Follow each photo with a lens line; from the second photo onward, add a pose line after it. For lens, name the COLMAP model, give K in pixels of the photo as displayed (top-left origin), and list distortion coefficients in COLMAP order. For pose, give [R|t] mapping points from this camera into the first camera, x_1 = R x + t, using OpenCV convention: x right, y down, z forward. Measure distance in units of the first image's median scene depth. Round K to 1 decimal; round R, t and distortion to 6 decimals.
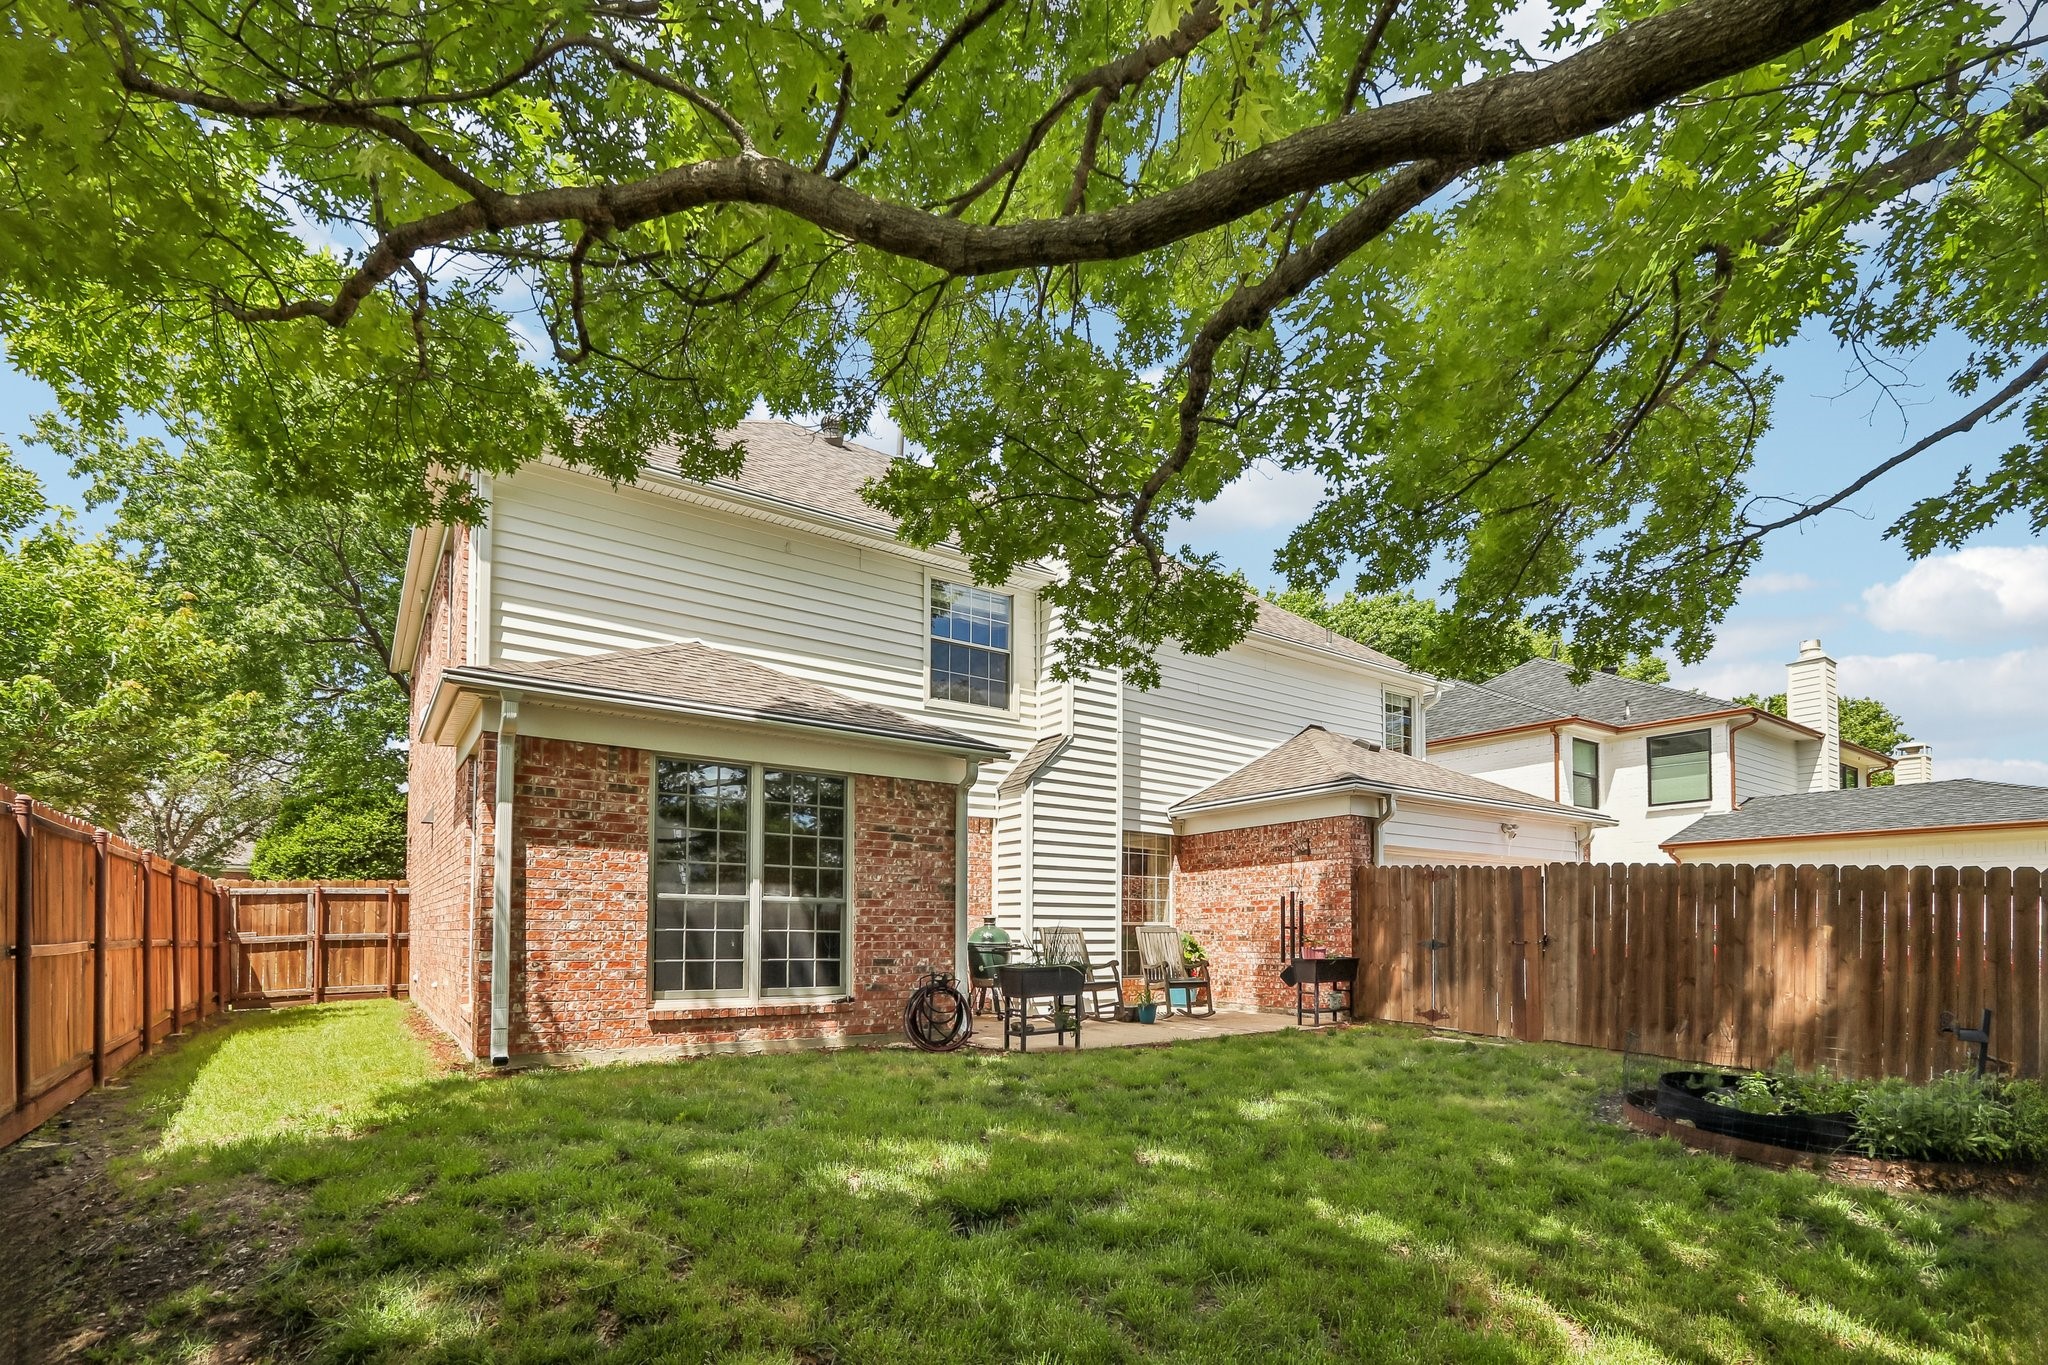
lens RADIAL K [[938.7, 0, 1029.0], [0, 938.7, 688.3], [0, 0, 1]] dist [-0.018167, 0.003330]
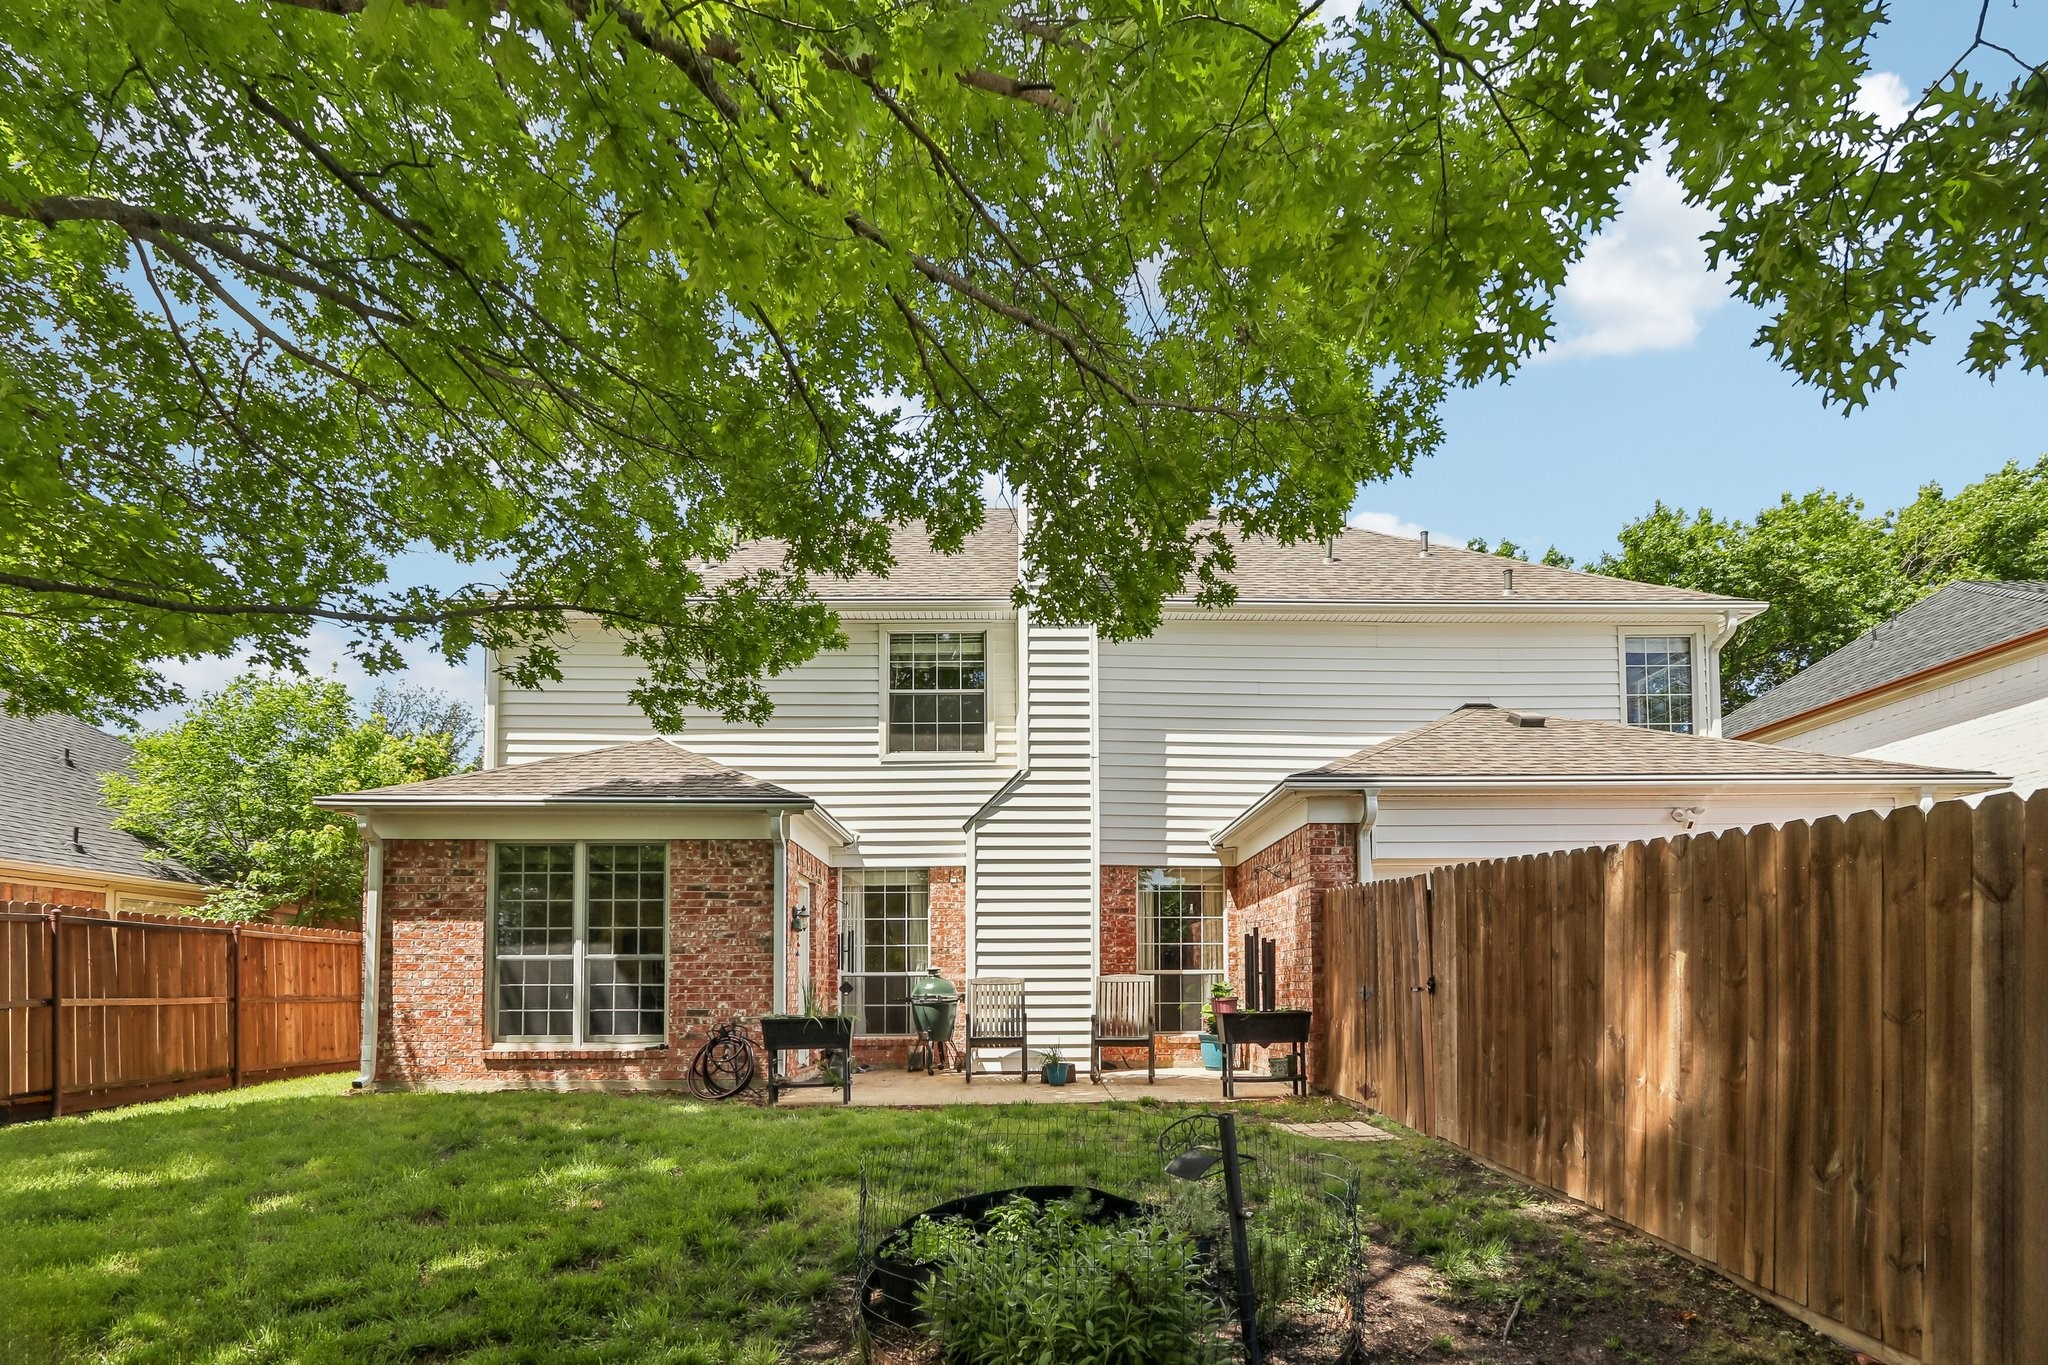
lens RADIAL K [[935.9, 0, 1024.2], [0, 935.9, 770.5], [0, 0, 1]] dist [-0.015238, 0.000868]
pose [[0.827425, -0.139078, -0.544083, 0.809109], [0.152596, 0.988076, -0.020507, 0.104681], [0.540447, -0.066057, 0.838781, 0.350112]]
